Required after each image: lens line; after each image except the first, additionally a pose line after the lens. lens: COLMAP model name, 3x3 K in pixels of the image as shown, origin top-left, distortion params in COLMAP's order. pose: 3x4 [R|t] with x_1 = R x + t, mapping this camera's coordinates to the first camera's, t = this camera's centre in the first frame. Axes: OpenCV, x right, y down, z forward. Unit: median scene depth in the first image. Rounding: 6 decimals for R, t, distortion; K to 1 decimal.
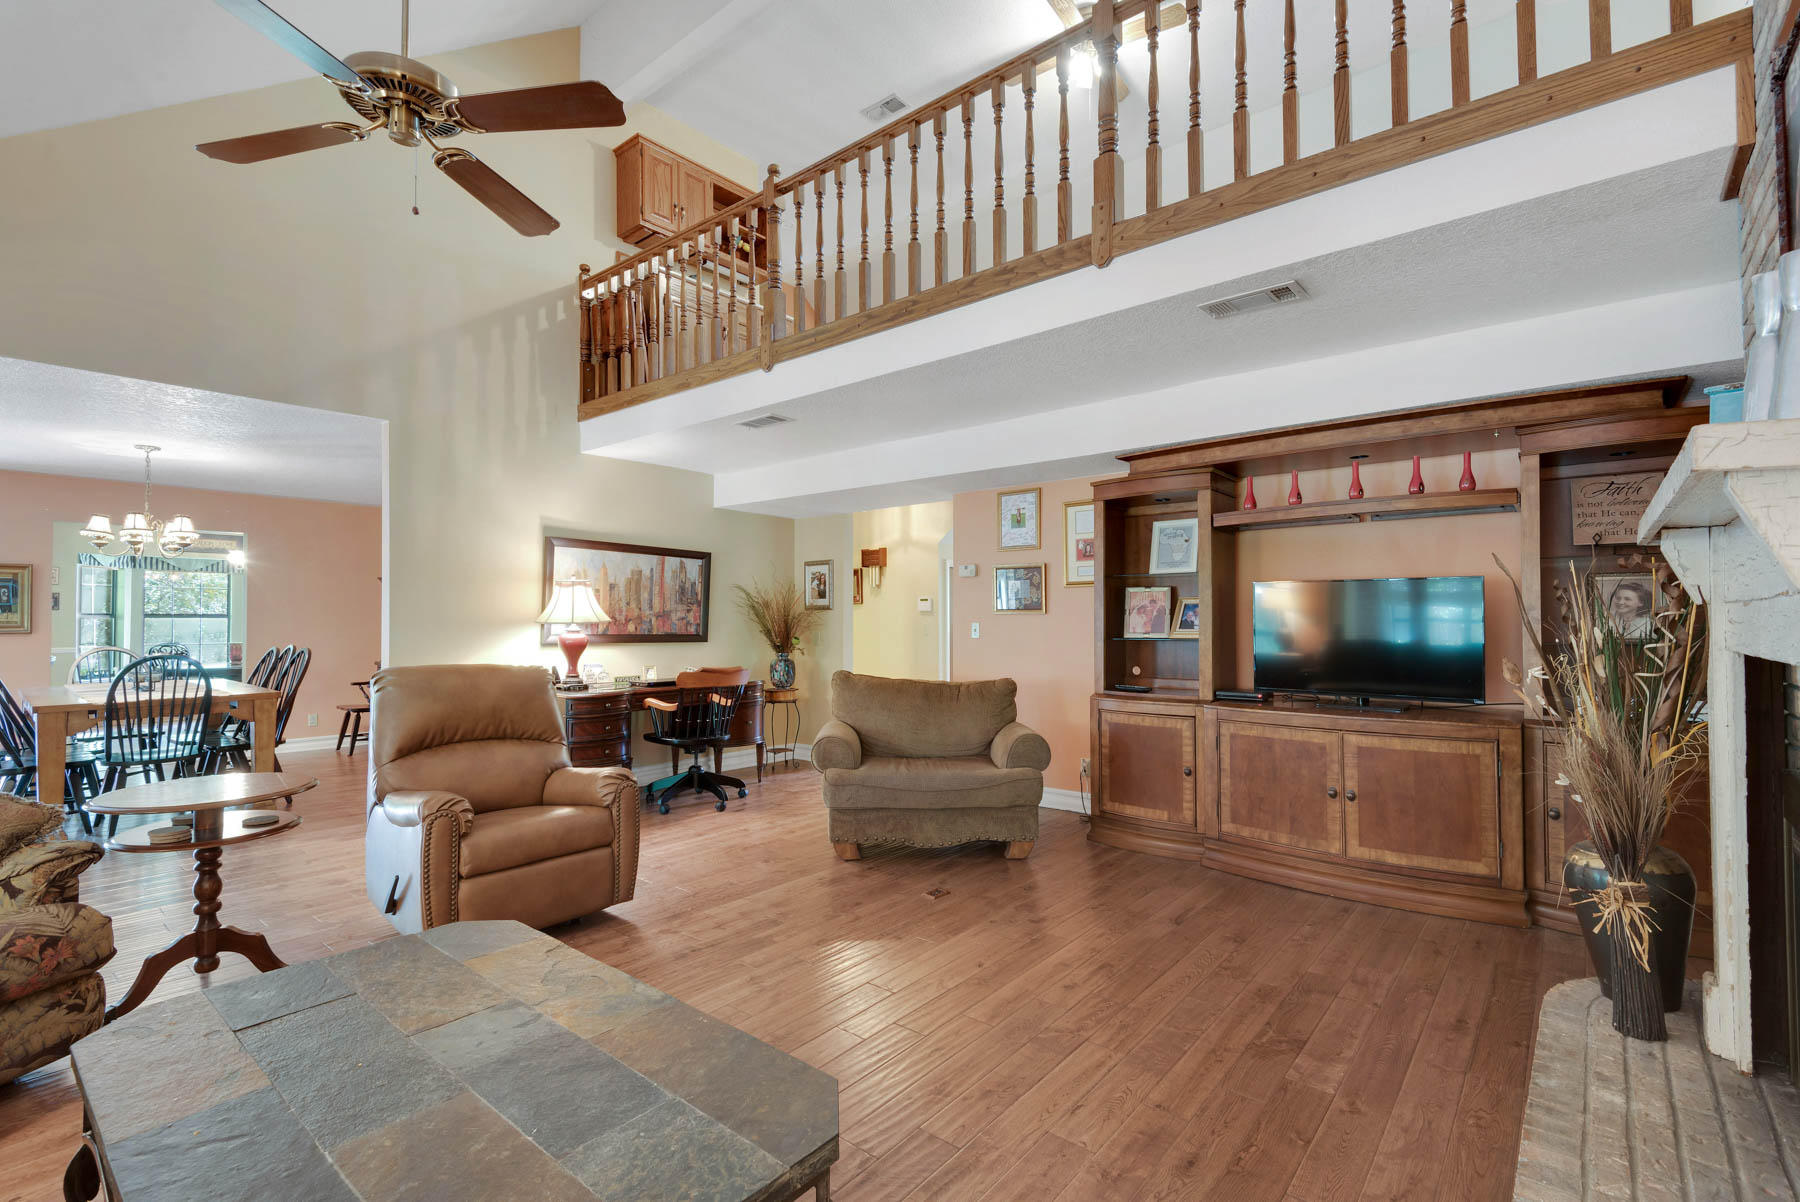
lens RADIAL K [[810.7, 0, 910.1], [0, 810.7, 610.6], [0, 0, 1]] dist [0.039743, -0.029840]
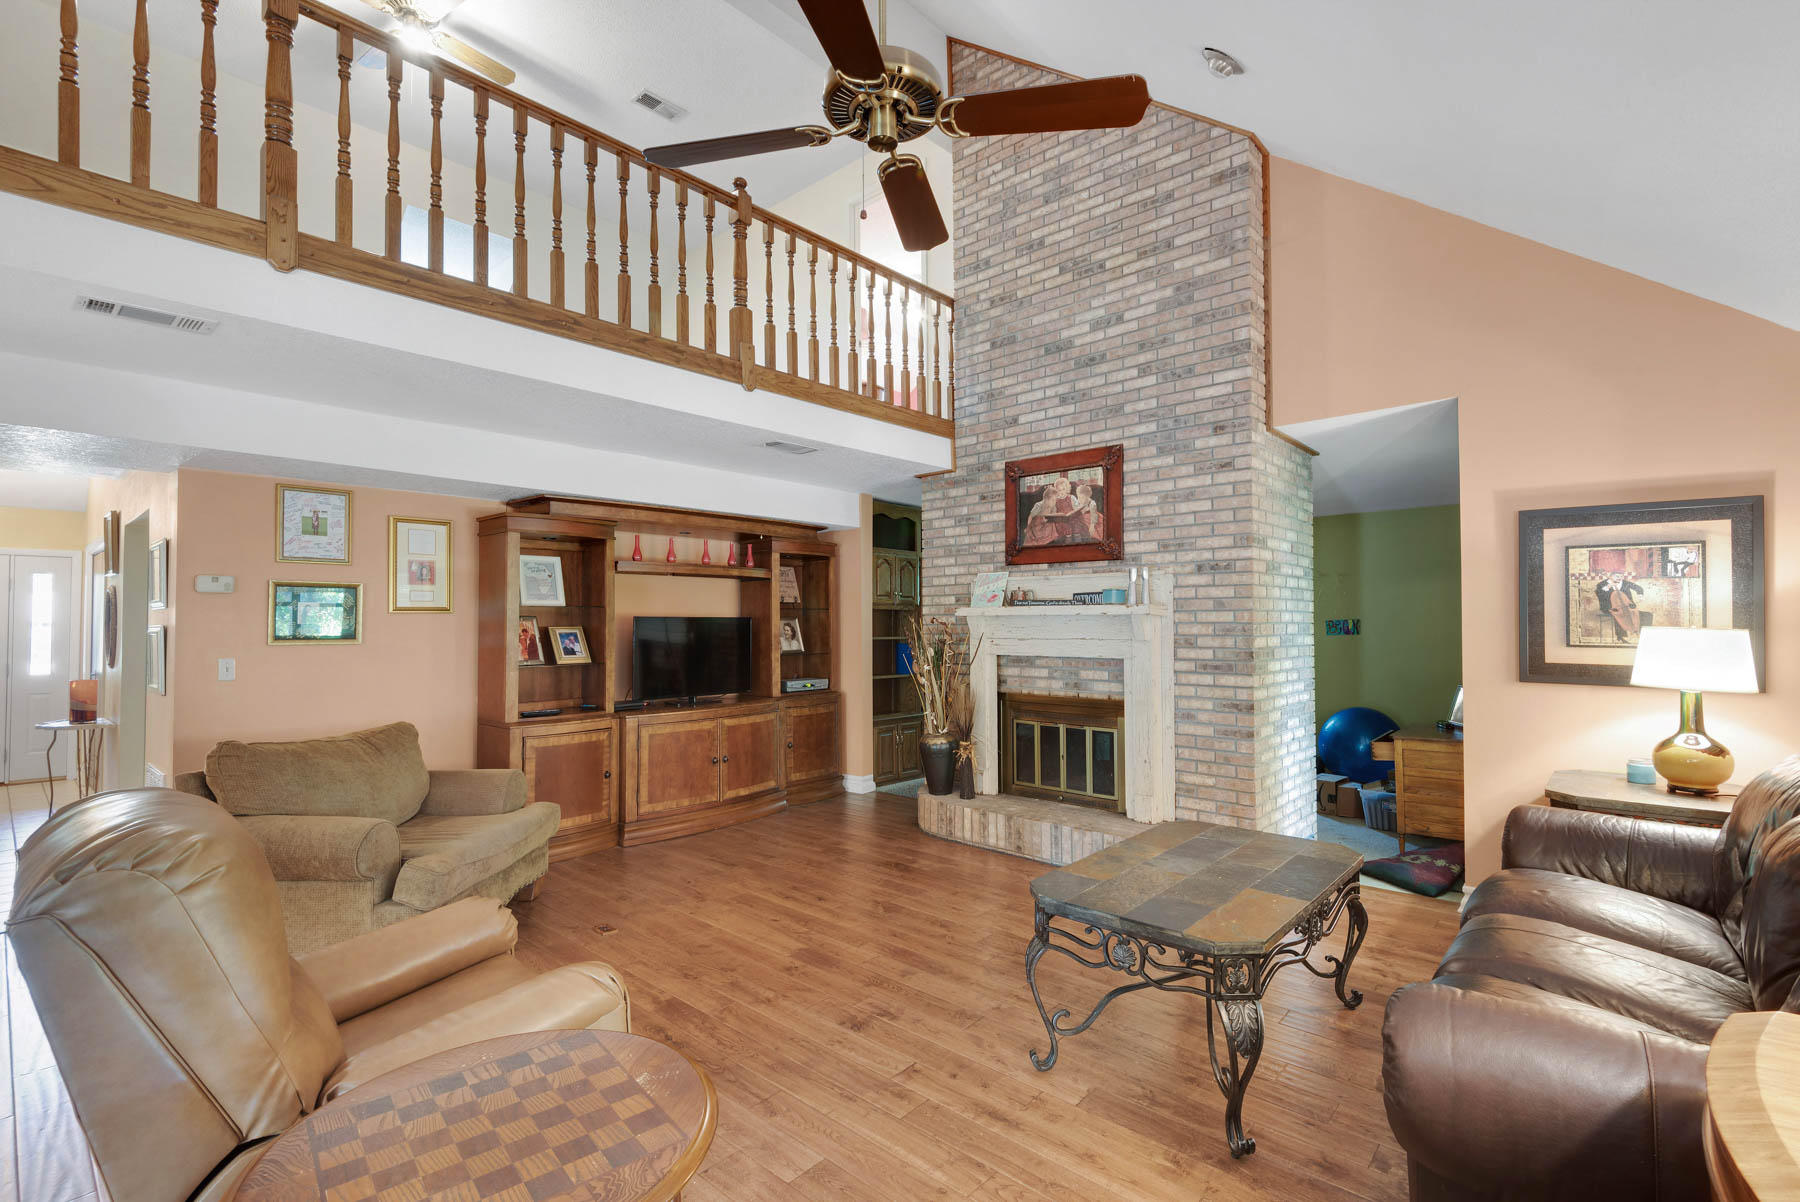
lens RADIAL K [[825.0, 0, 896.5], [0, 825.0, 606.3], [0, 0, 1]] dist [0.041589, -0.025462]
pose [[0.044614, 0.020074, 0.998803, -0.915224], [-0.006882, 0.999781, -0.019786, -0.029201], [-0.998981, -0.005991, 0.044742, 0.558205]]
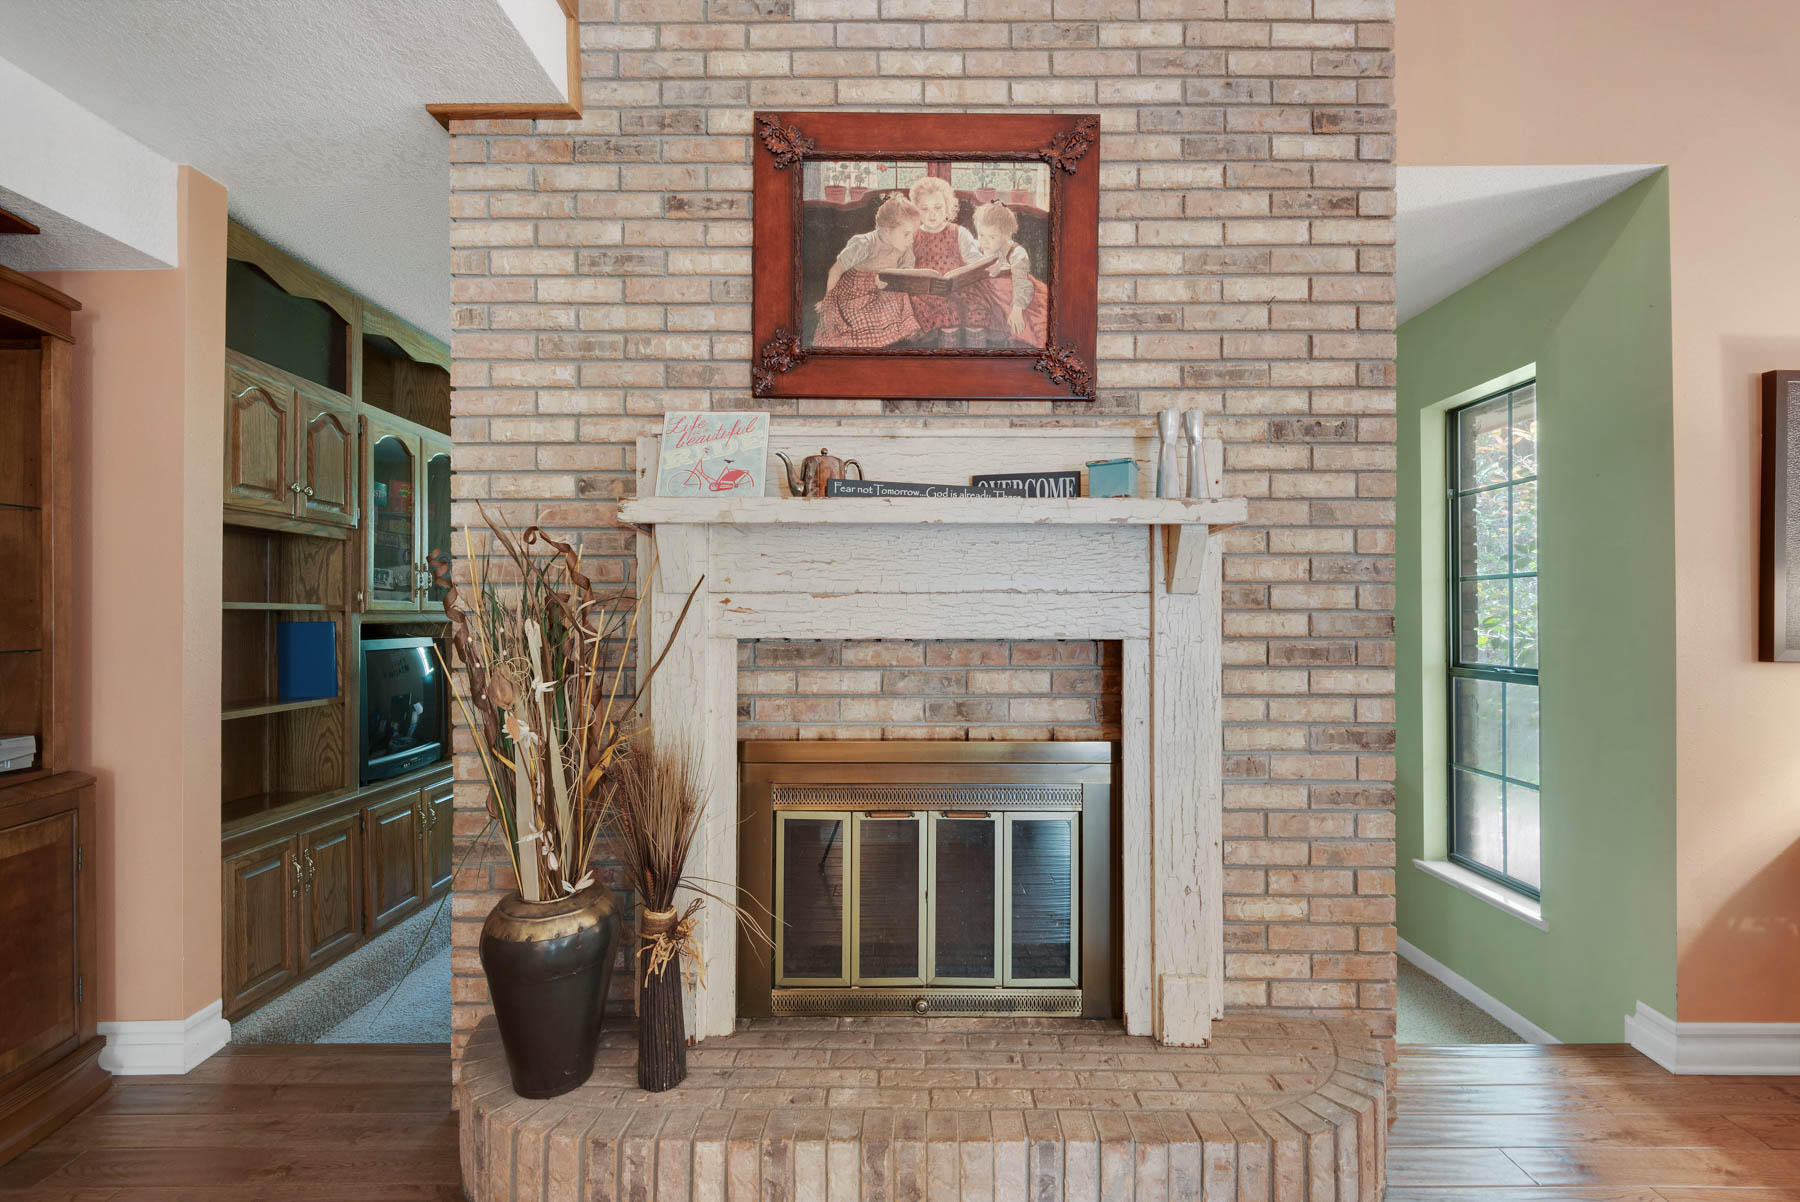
lens RADIAL K [[810.7, 0, 910.1], [0, 810.7, 610.6], [0, 0, 1]] dist [0.039743, -0.029840]
pose [[-0.642832, 0.006645, 0.765978, 0.021807], [-0.008430, 0.999840, -0.015748, 0.012917], [-0.765961, -0.016581, -0.642673, 0.683981]]
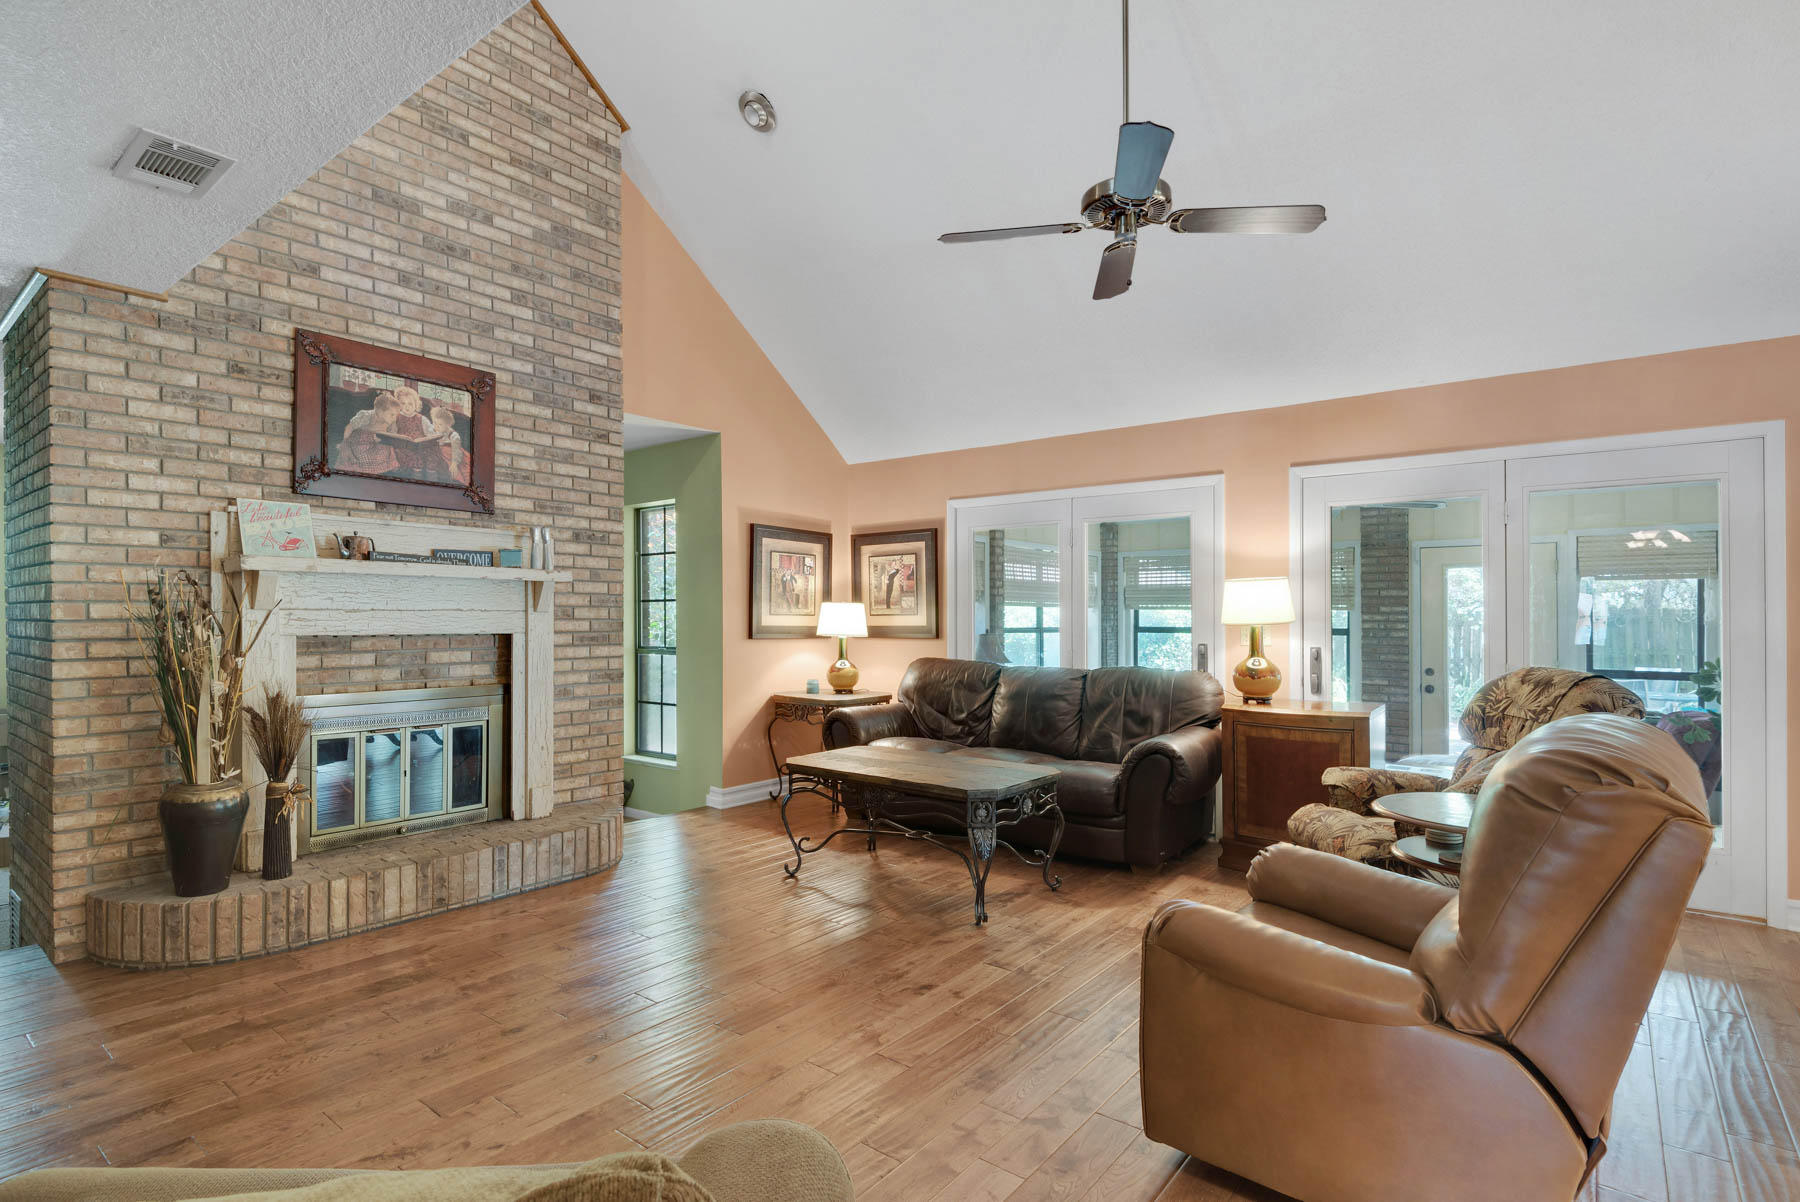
lens RADIAL K [[876.4, 0, 907.6], [0, 876.4, 623.0], [0, 0, 1]] dist [0.027845, -0.026782]
pose [[-0.999455, 0.002811, -0.032877, -0.141679], [0.003103, 0.999956, -0.008814, 0.019652], [0.032851, -0.008911, -0.999421, 1.377205]]
